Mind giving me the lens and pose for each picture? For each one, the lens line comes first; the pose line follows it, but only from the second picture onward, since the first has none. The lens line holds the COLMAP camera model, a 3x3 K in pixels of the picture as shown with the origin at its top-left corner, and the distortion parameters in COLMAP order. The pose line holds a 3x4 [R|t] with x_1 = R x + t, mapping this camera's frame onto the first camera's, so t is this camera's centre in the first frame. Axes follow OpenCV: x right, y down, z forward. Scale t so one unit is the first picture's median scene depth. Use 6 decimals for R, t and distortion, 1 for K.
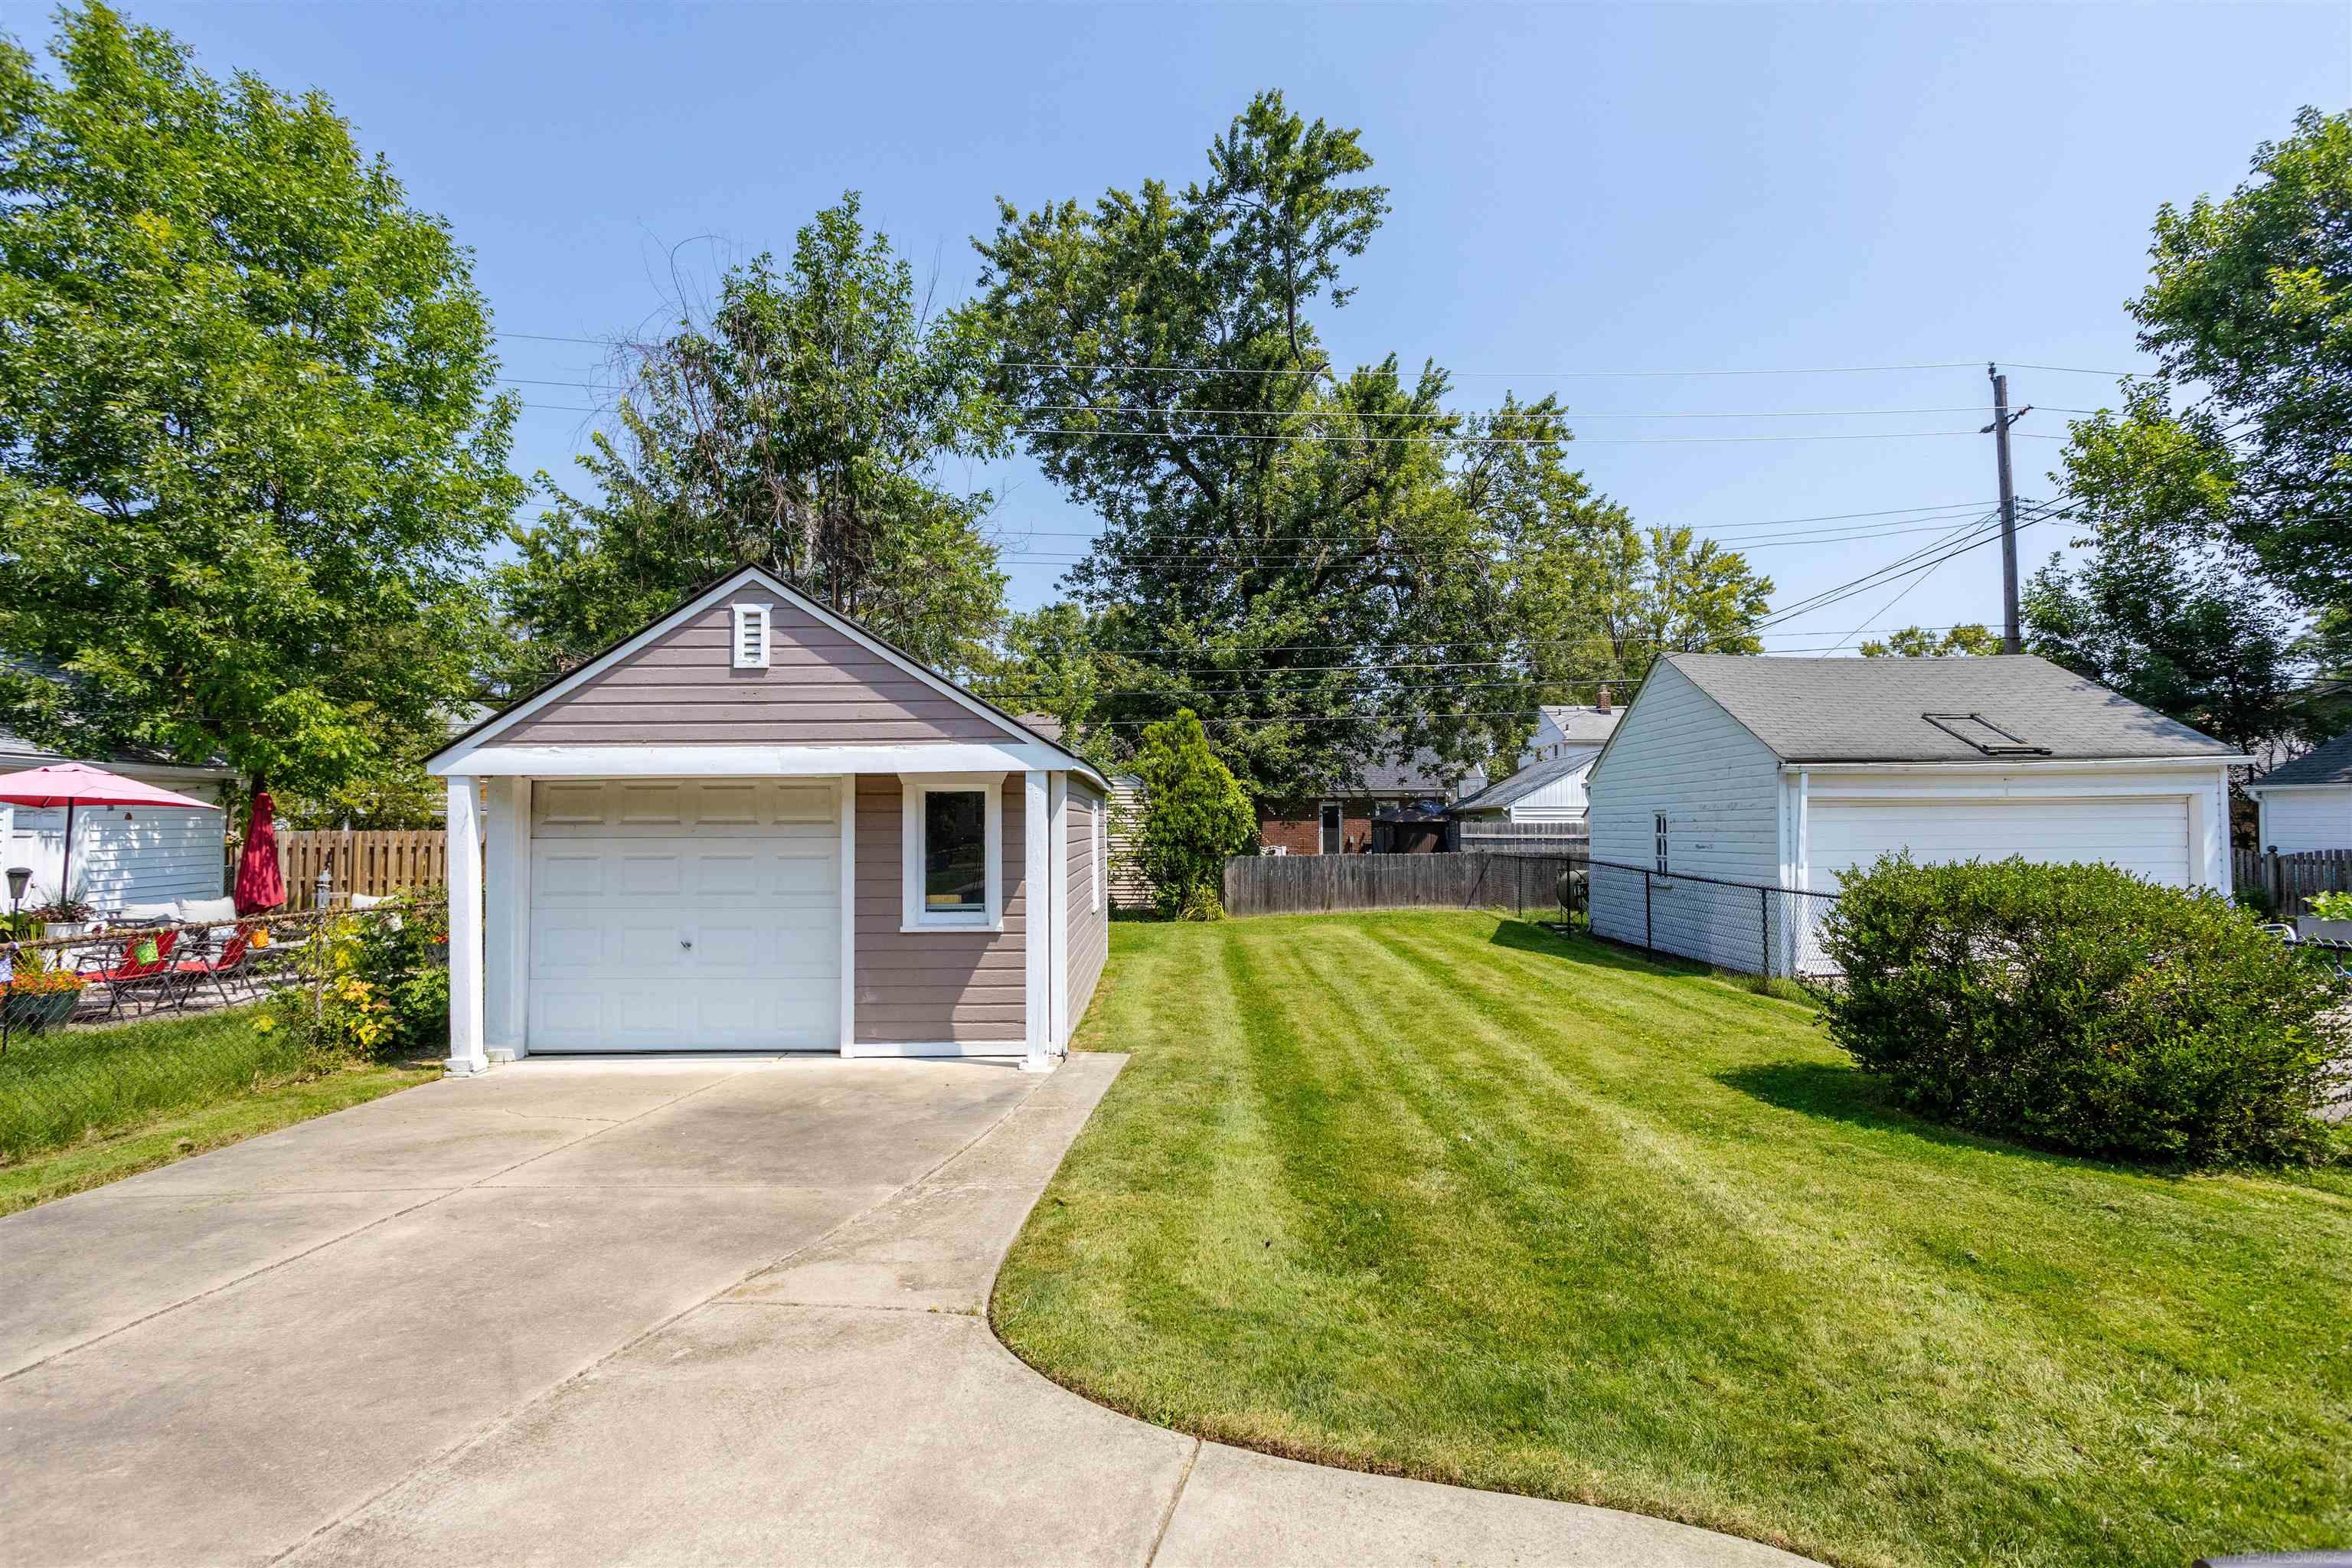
lens RADIAL K [[1146.8, 0, 1207.2], [0, 1146.8, 780.4], [0, 0, 1]] dist [-0.050383, 0.031126]
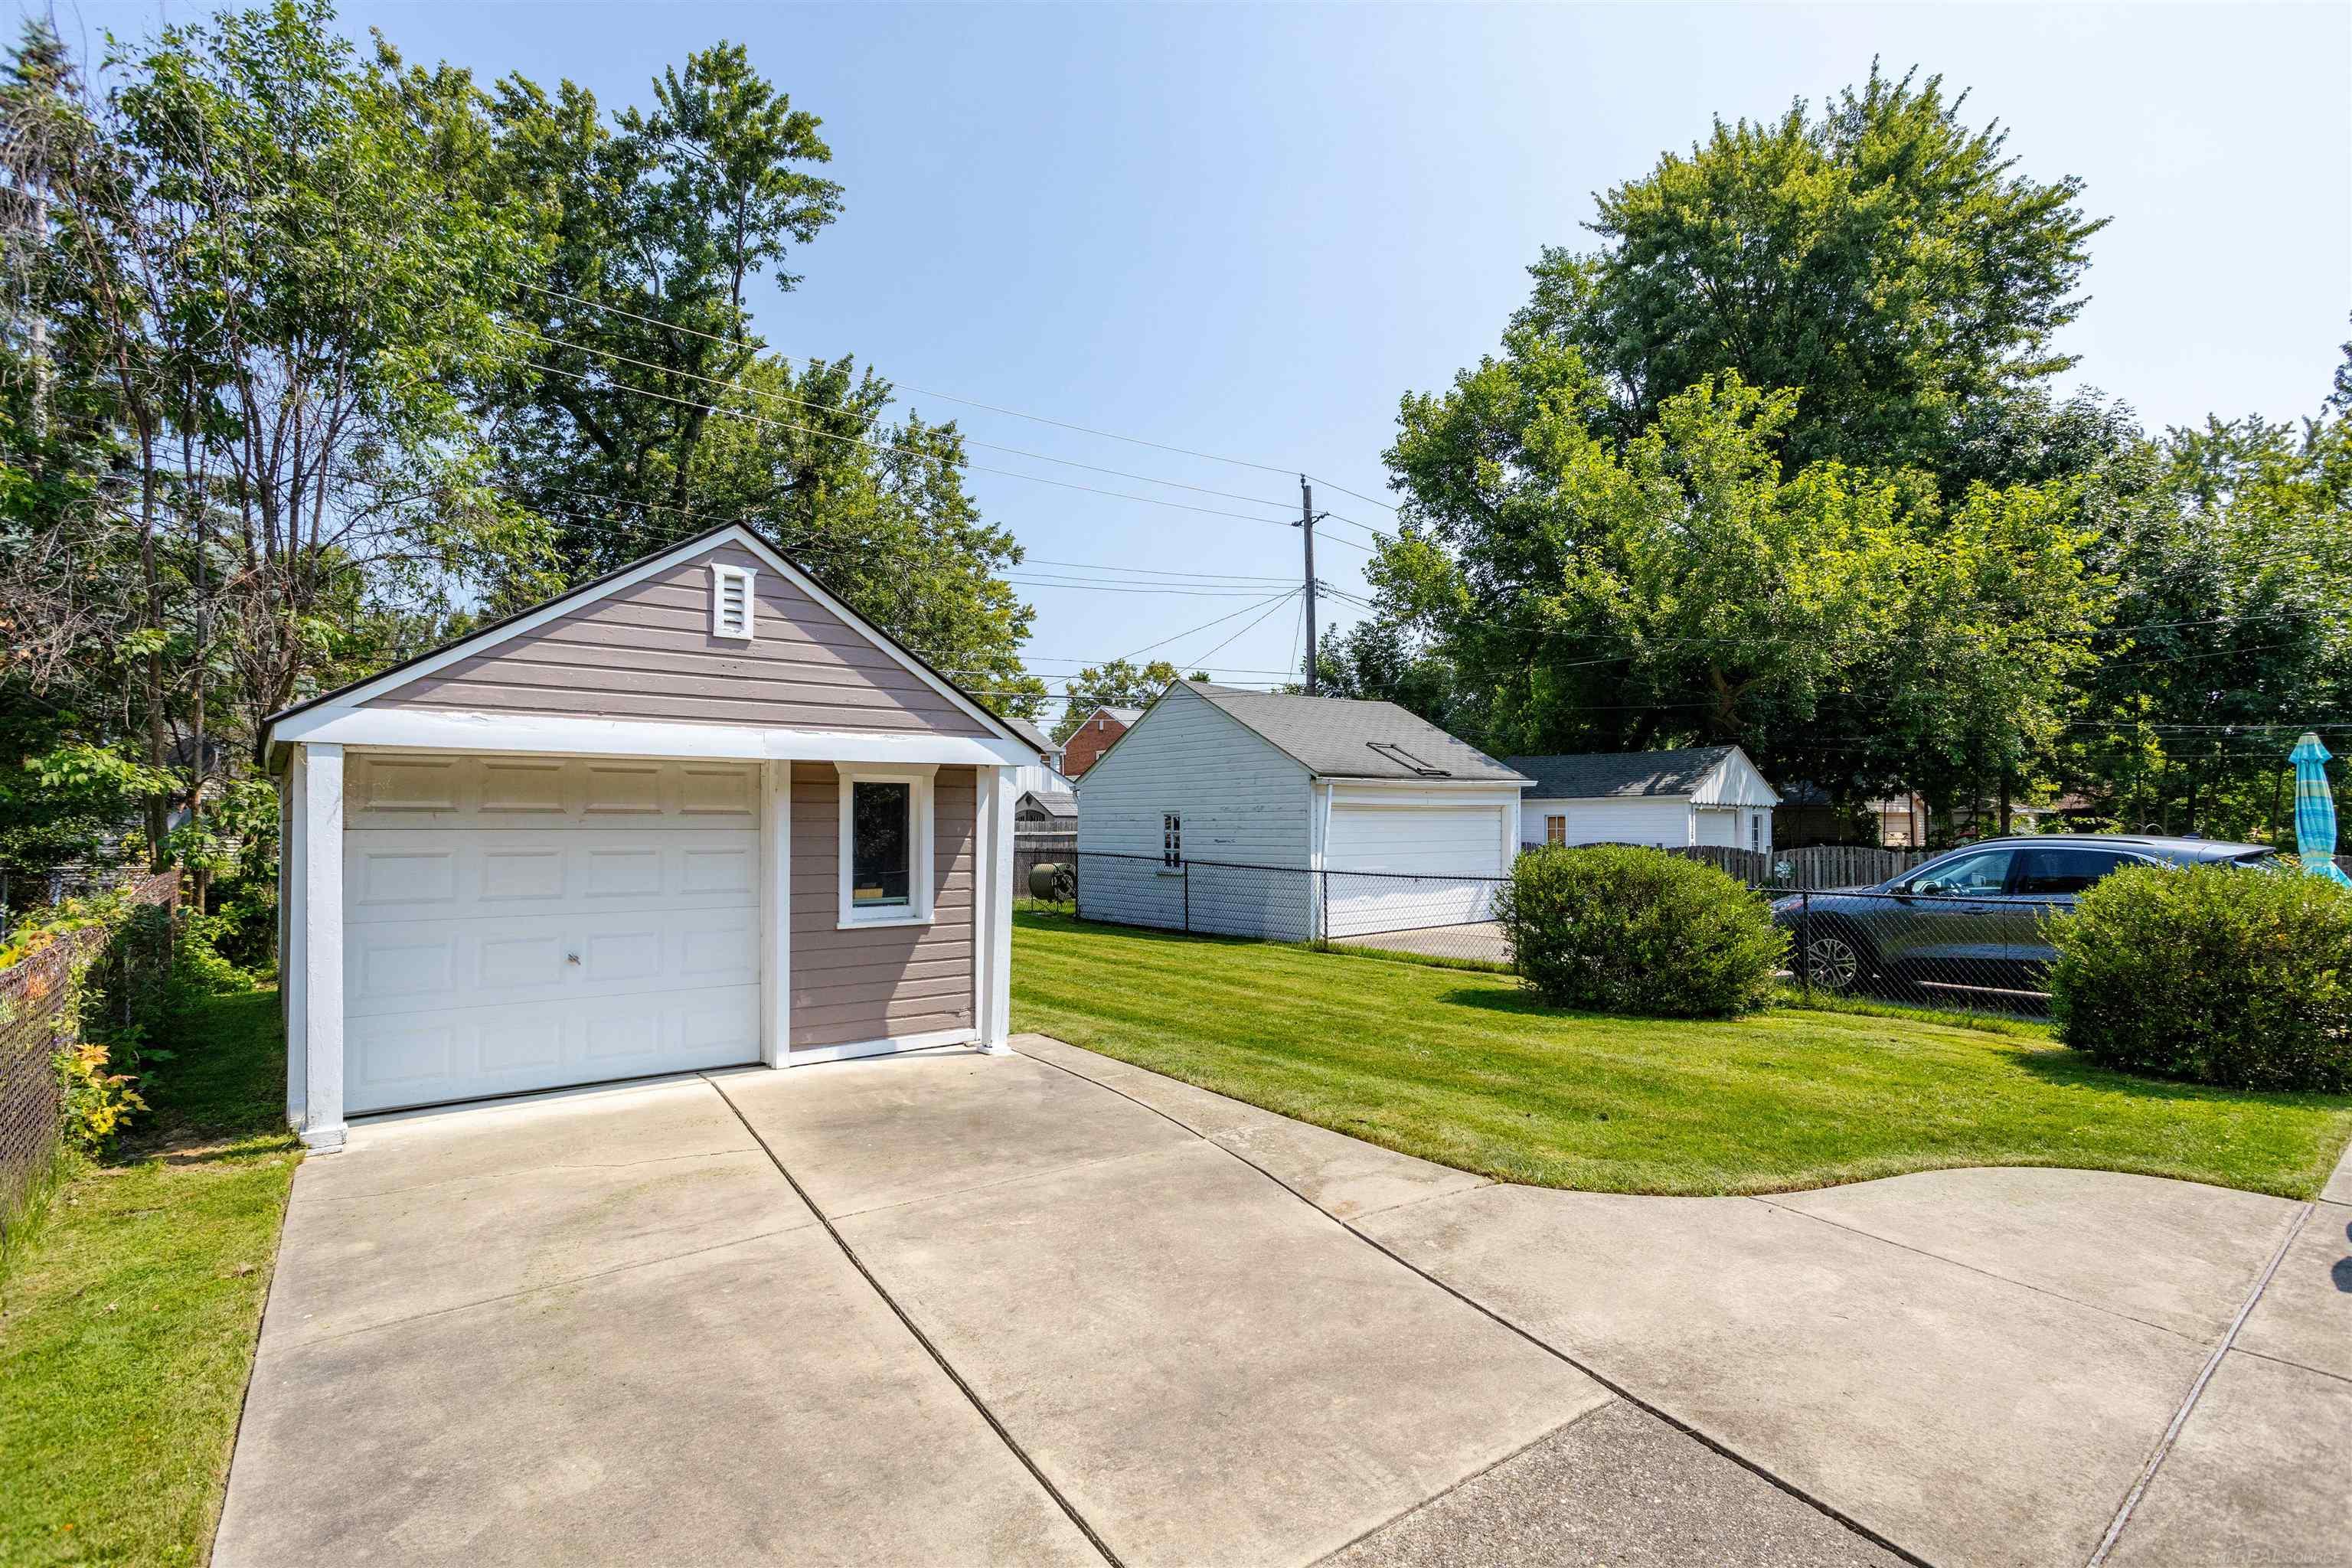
lens RADIAL K [[1128.7, 0, 1181.7], [0, 1128.7, 790.8], [0, 0, 1]] dist [-0.060061, 0.043542]
pose [[0.798639, 0.023682, 0.601345, -0.591370], [-0.029673, 0.999560, 0.000044, 0.009047], [-0.601079, -0.017879, 0.798990, 0.082665]]
